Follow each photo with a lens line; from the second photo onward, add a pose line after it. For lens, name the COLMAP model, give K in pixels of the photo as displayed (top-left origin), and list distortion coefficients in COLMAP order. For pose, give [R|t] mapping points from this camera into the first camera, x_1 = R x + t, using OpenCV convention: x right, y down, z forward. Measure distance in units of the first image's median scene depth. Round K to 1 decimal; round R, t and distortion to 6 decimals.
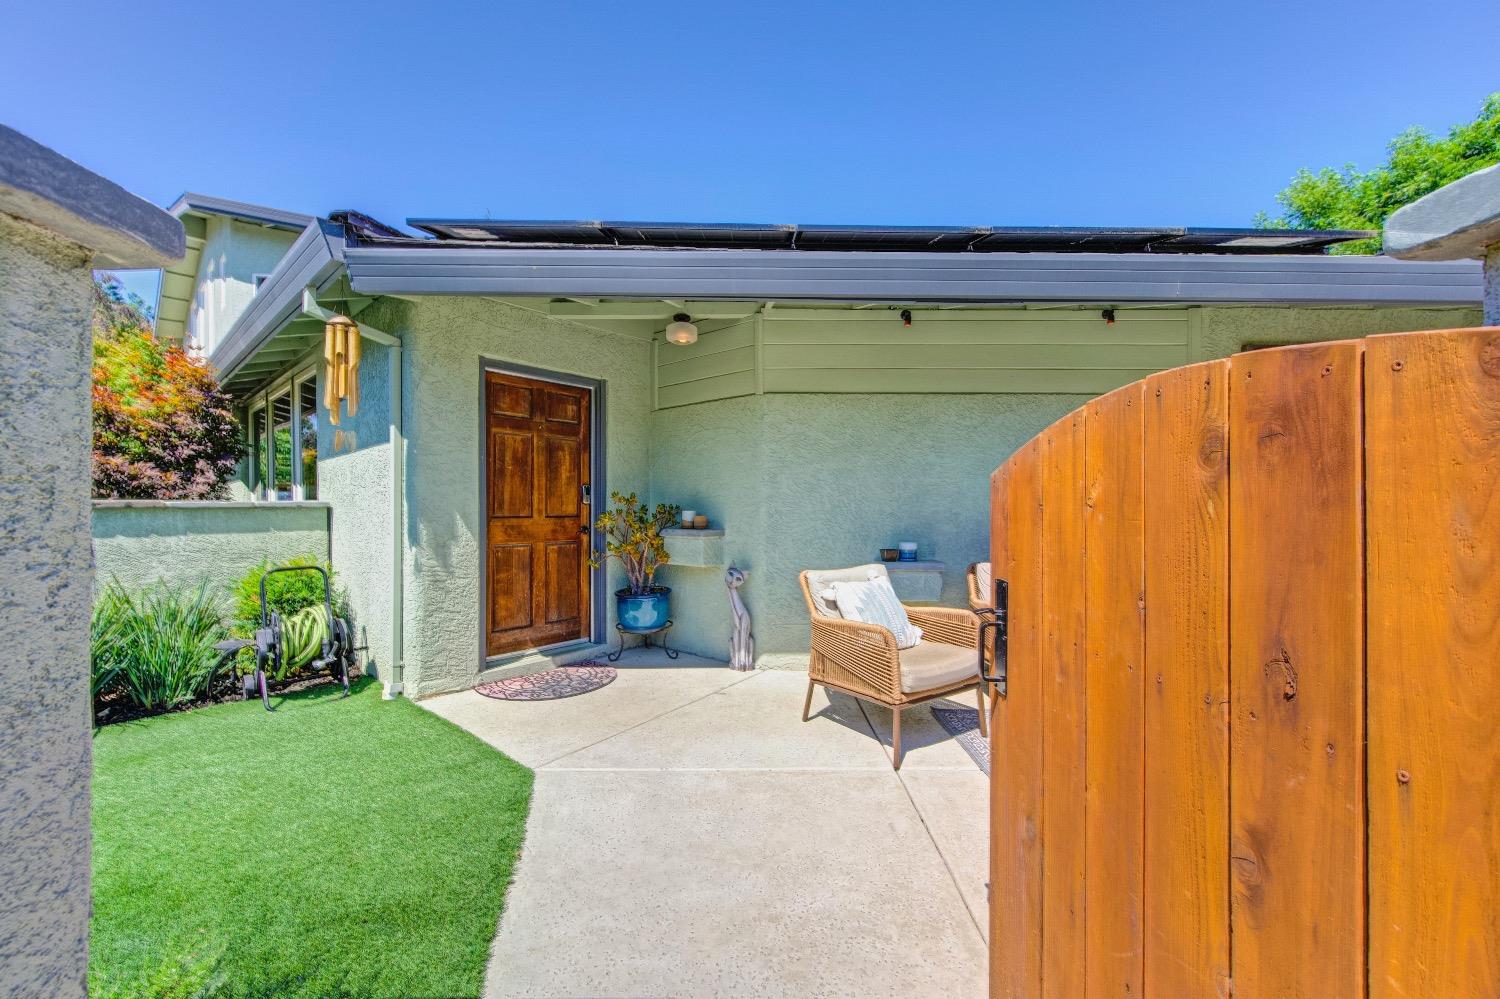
lens RADIAL K [[606.2, 0, 747.0], [0, 606.2, 501.9], [0, 0, 1]] dist [0.004872, -0.000657]
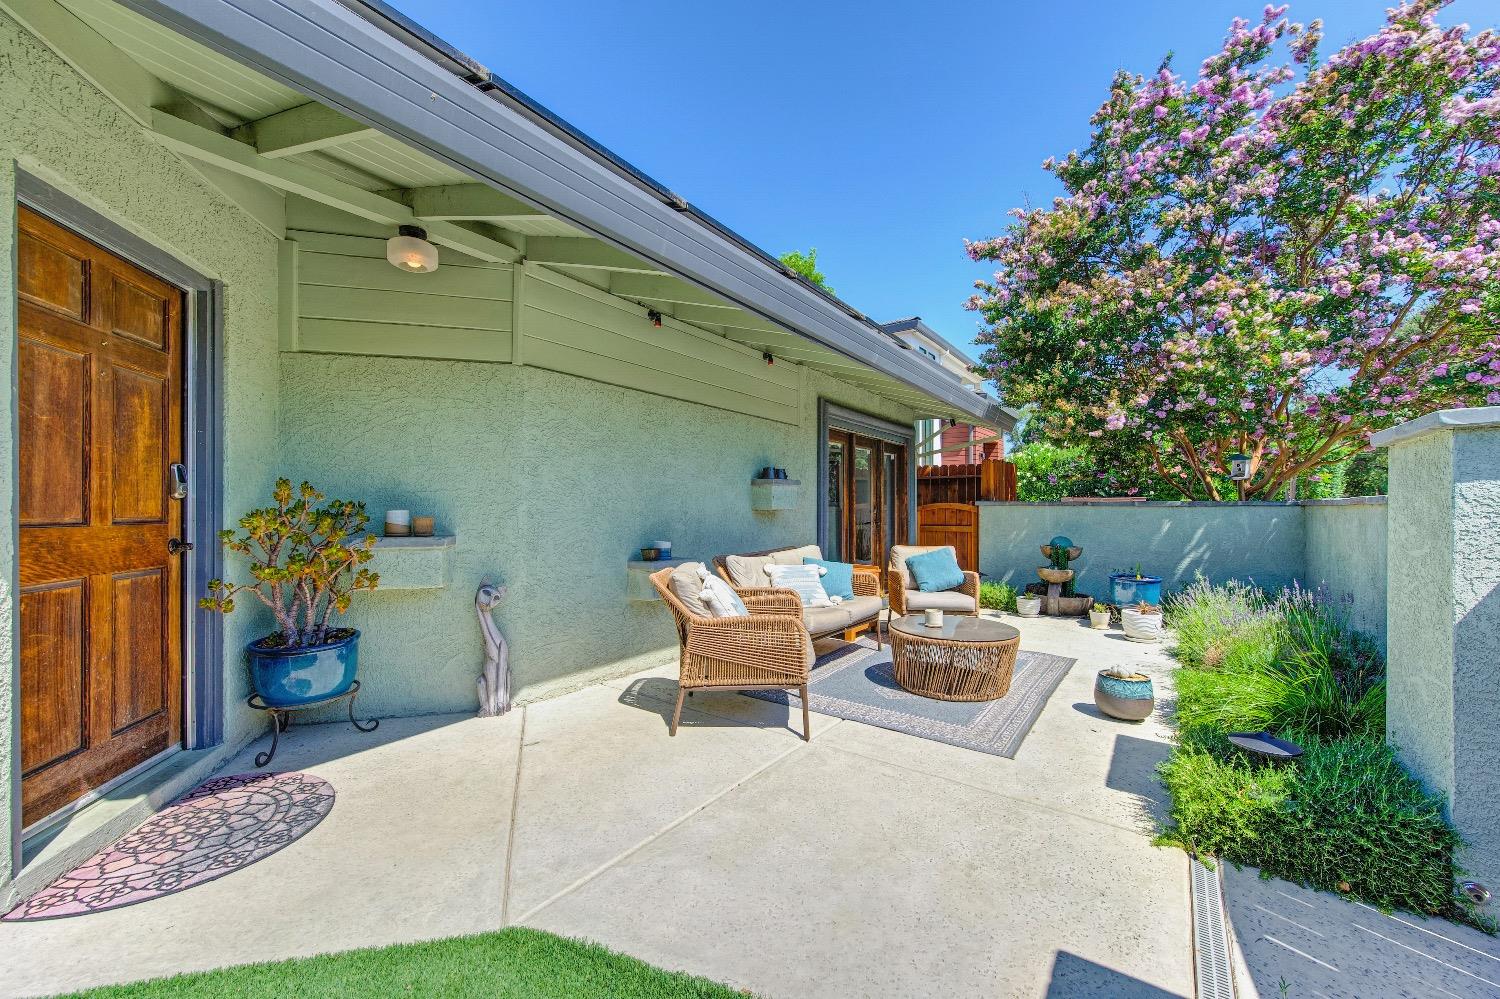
lens RADIAL K [[606.2, 0, 755.1], [0, 606.2, 504.7], [0, 0, 1]] dist [0.004872, -0.000657]
pose [[0.571337, 0.004787, 0.820702, -0.455485], [-0.006132, 0.999980, -0.001564, 0.007004], [-0.820693, -0.004139, 0.571355, 0.281466]]
